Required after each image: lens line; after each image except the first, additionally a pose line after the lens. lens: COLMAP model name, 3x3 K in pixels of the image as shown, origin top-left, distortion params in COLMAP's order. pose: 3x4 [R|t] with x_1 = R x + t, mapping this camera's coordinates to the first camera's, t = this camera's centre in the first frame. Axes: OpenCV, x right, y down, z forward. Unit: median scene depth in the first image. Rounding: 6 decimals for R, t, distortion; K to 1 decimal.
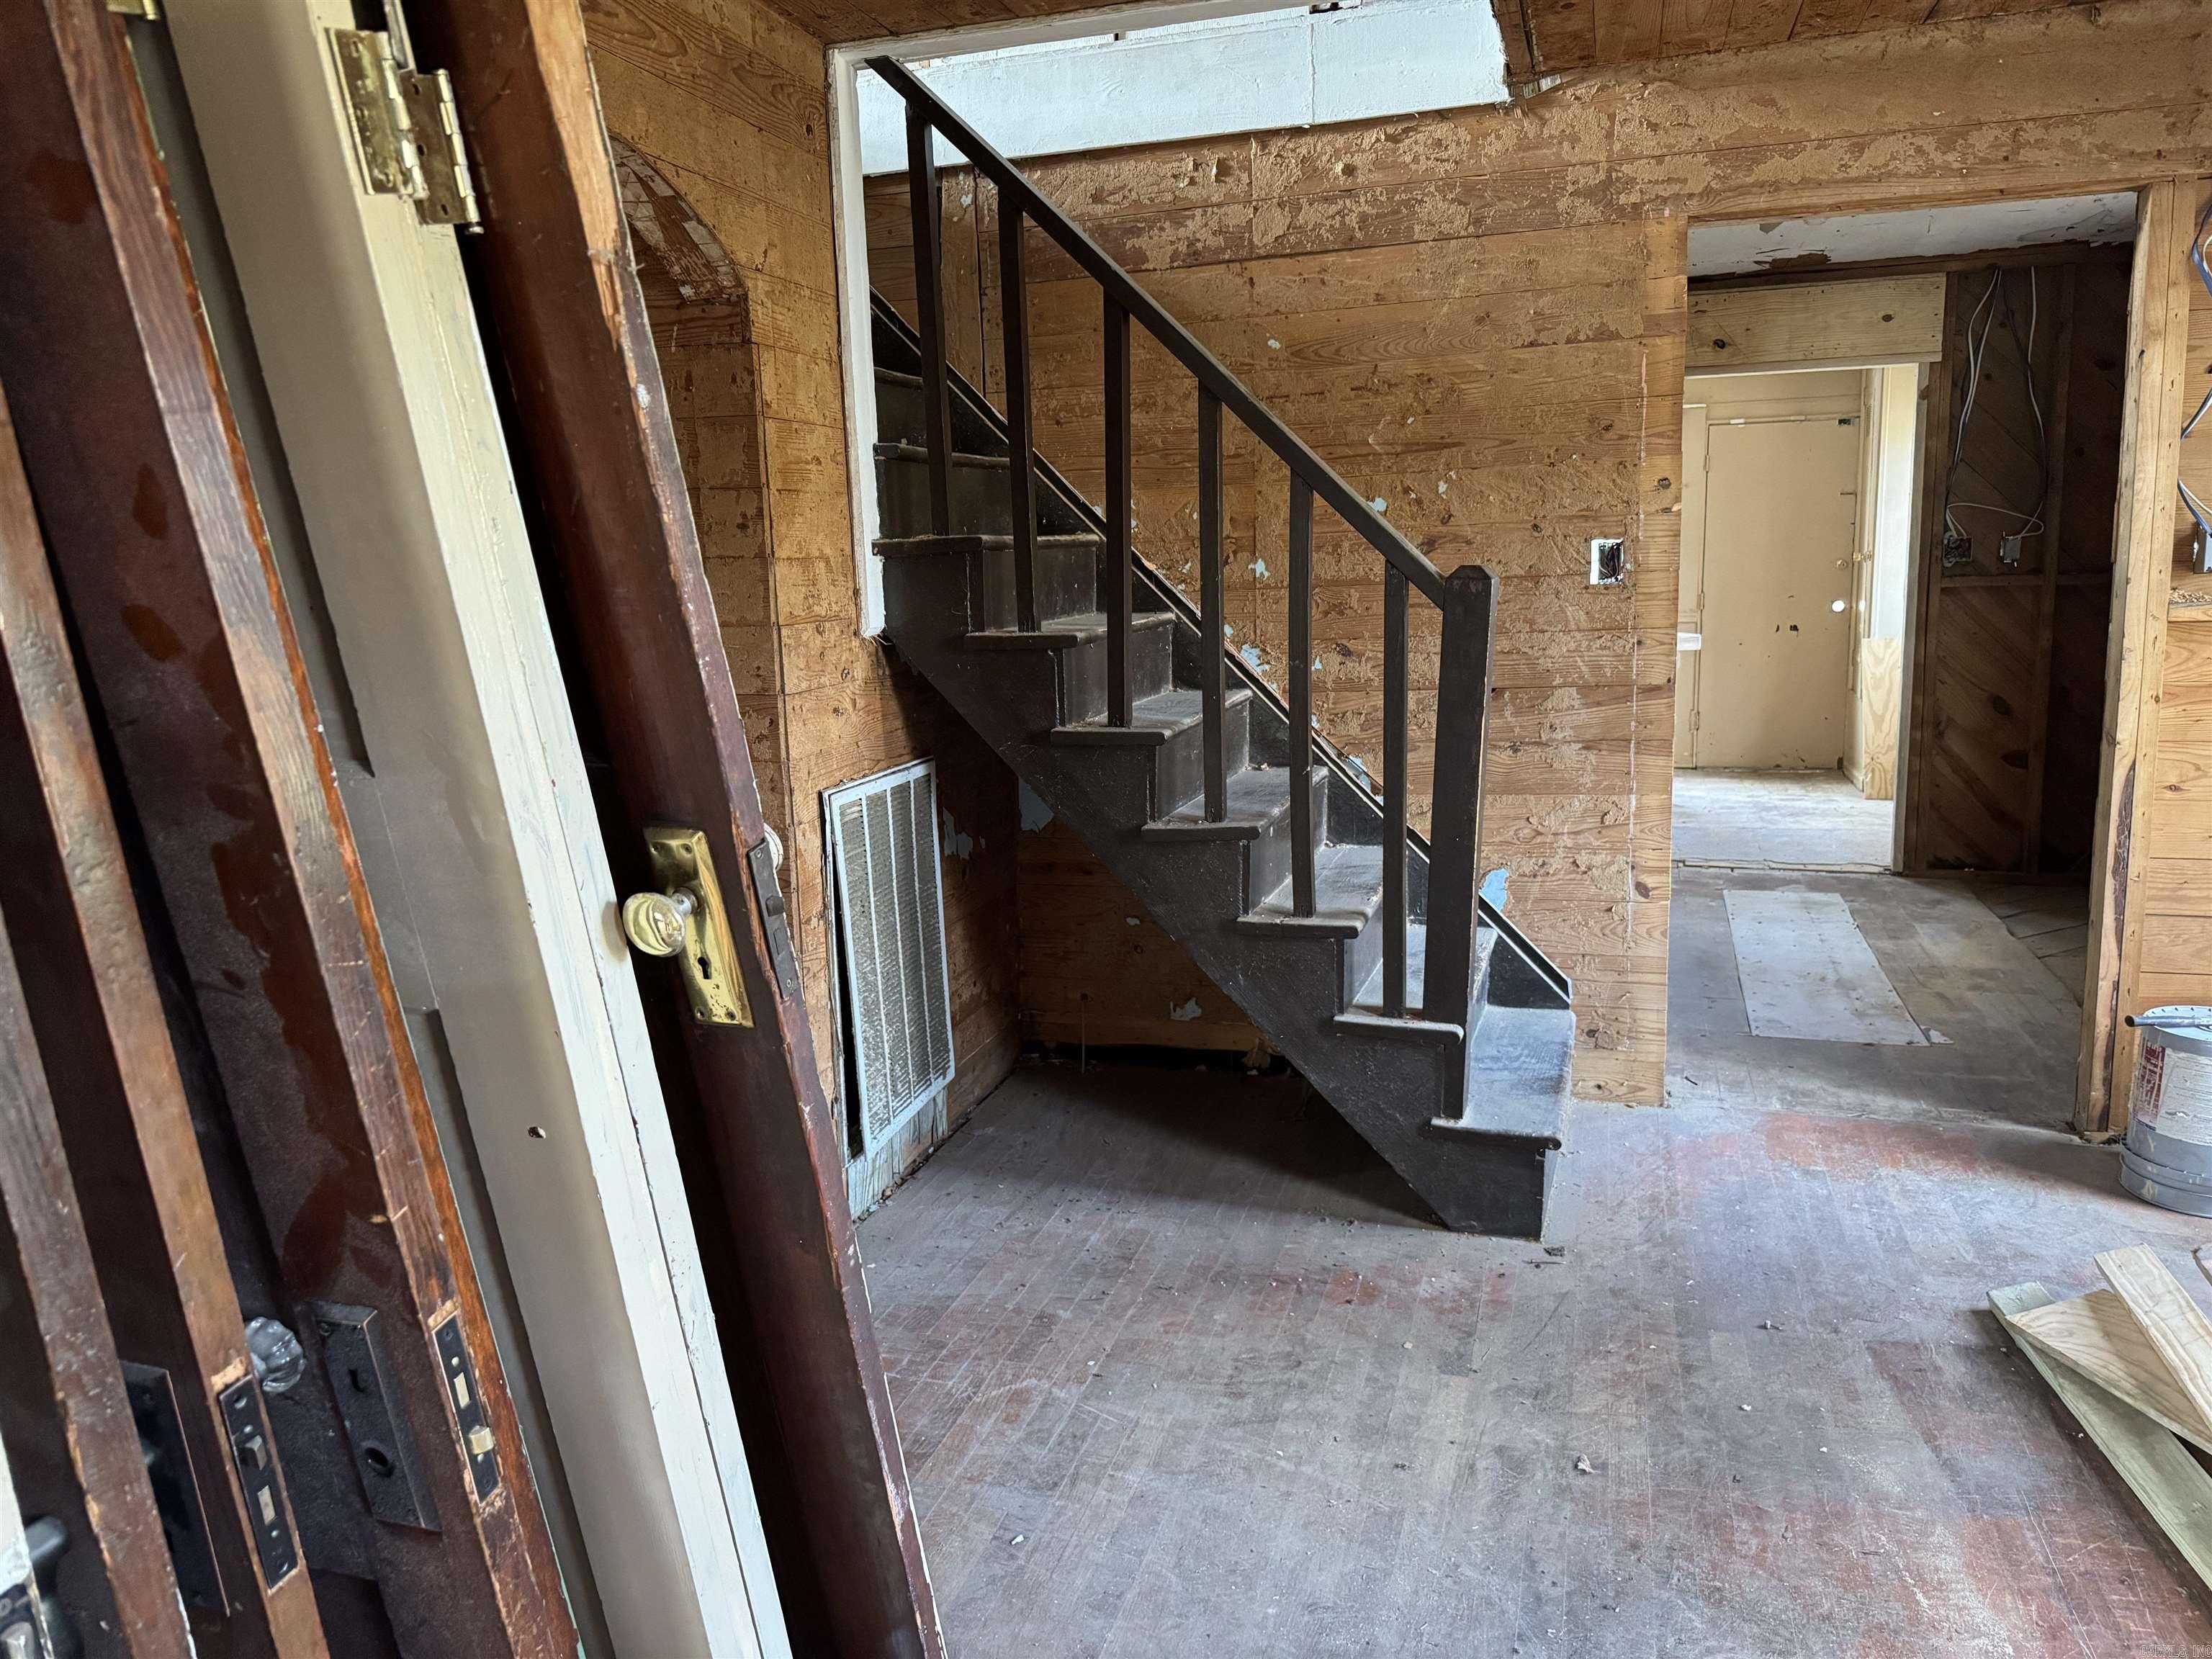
lens RADIAL K [[1554.7, 0, 1099.2], [0, 1554.7, 828.7], [0, 0, 1]] dist [0.035681, -0.045116]
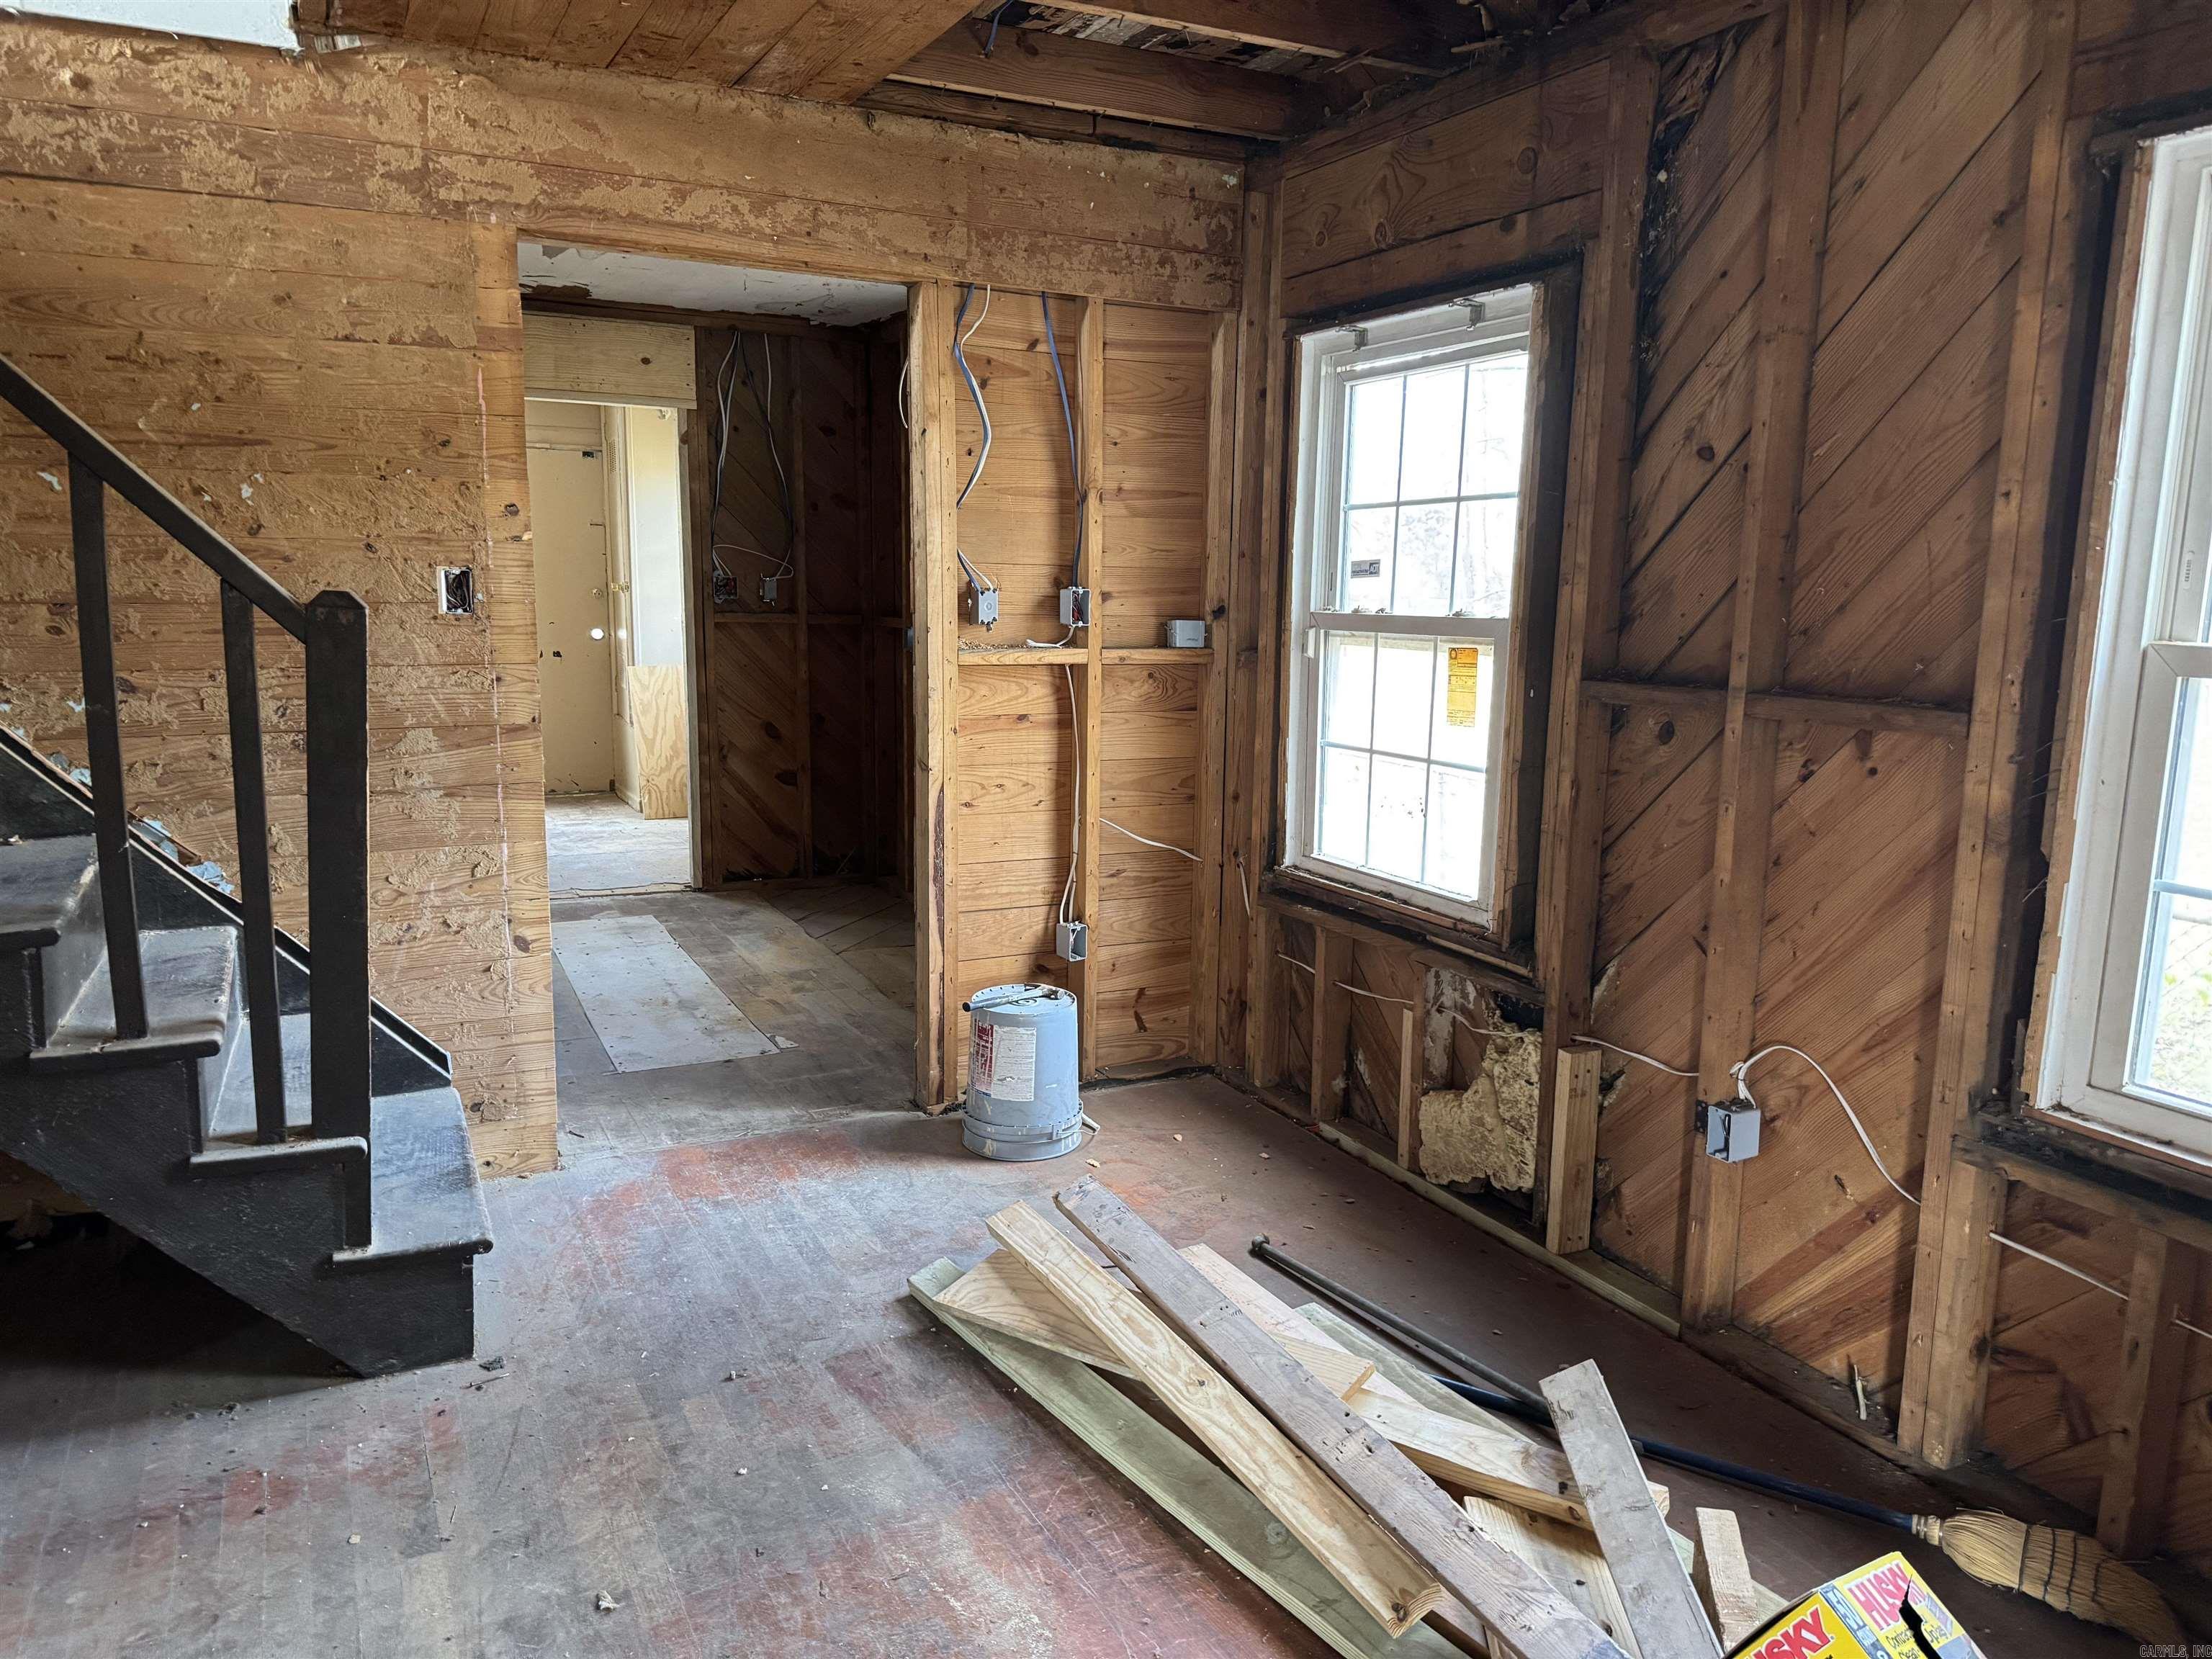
lens RADIAL K [[1554.7, 0, 1115.0], [0, 1554.7, 829.5], [0, 0, 1]] dist [0.035681, -0.045116]
pose [[0.704142, -0.069951, 0.706605, -0.057163], [0.078120, 0.996726, 0.020825, -0.020832], [-0.705749, 0.040537, 0.707302, 0.090169]]
